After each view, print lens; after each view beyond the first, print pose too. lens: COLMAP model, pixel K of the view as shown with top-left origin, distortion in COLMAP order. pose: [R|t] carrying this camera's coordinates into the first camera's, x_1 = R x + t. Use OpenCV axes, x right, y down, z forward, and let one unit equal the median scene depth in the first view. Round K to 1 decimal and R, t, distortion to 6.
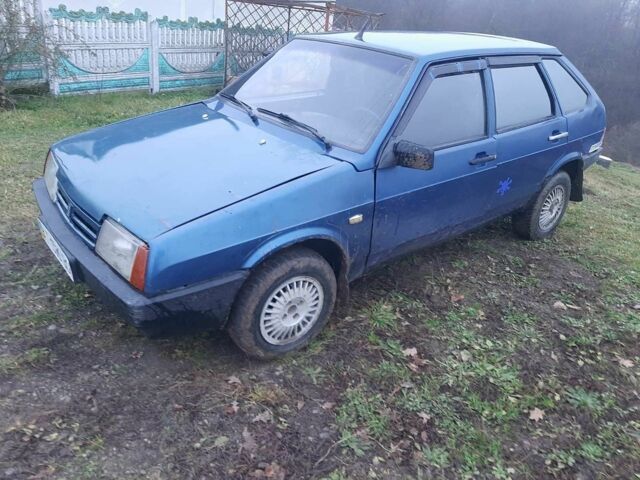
lens RADIAL K [[584.7, 0, 320.0], [0, 584.7, 252.8], [0, 0, 1]] dist [0.008551, 0.001693]
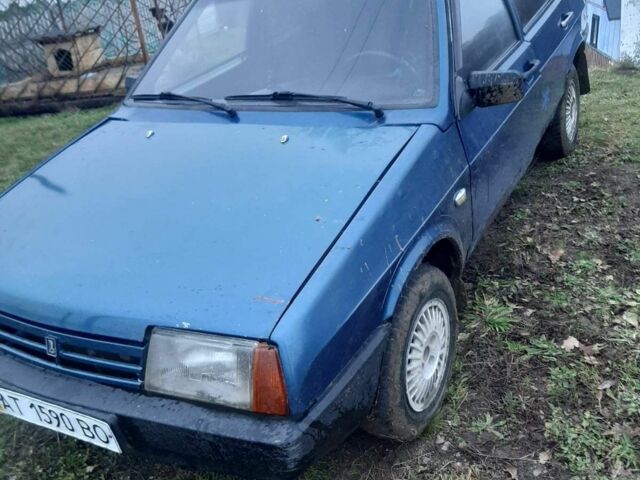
lens RADIAL K [[769.9, 0, 320.0], [0, 769.9, 240.0], [0, 0, 1]] dist [-0.011096, -0.015435]
pose [[0.889176, -0.355595, 0.287953, -0.368332], [0.359986, 0.932122, 0.039475, -0.105741], [-0.282445, 0.068559, 0.956830, 0.165927]]
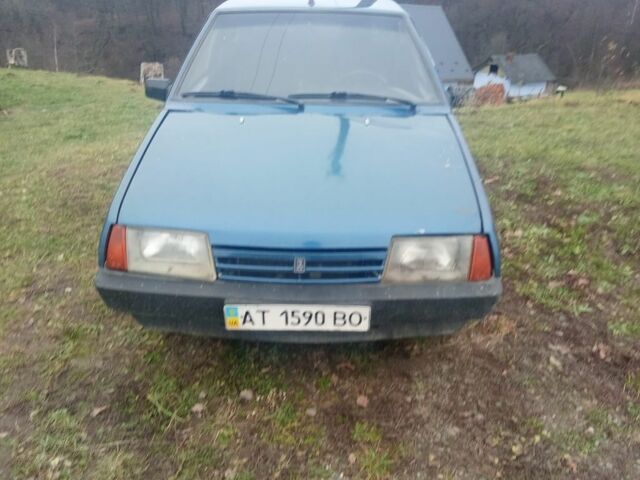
lens RADIAL K [[769.9, 0, 320.0], [0, 769.9, 240.0], [0, 0, 1]] dist [-0.011096, -0.015435]
pose [[0.592779, -0.424684, 0.684293, -1.158933], [0.365446, 0.898997, 0.241360, -0.366649], [-0.717679, 0.106999, 0.688105, 0.179209]]
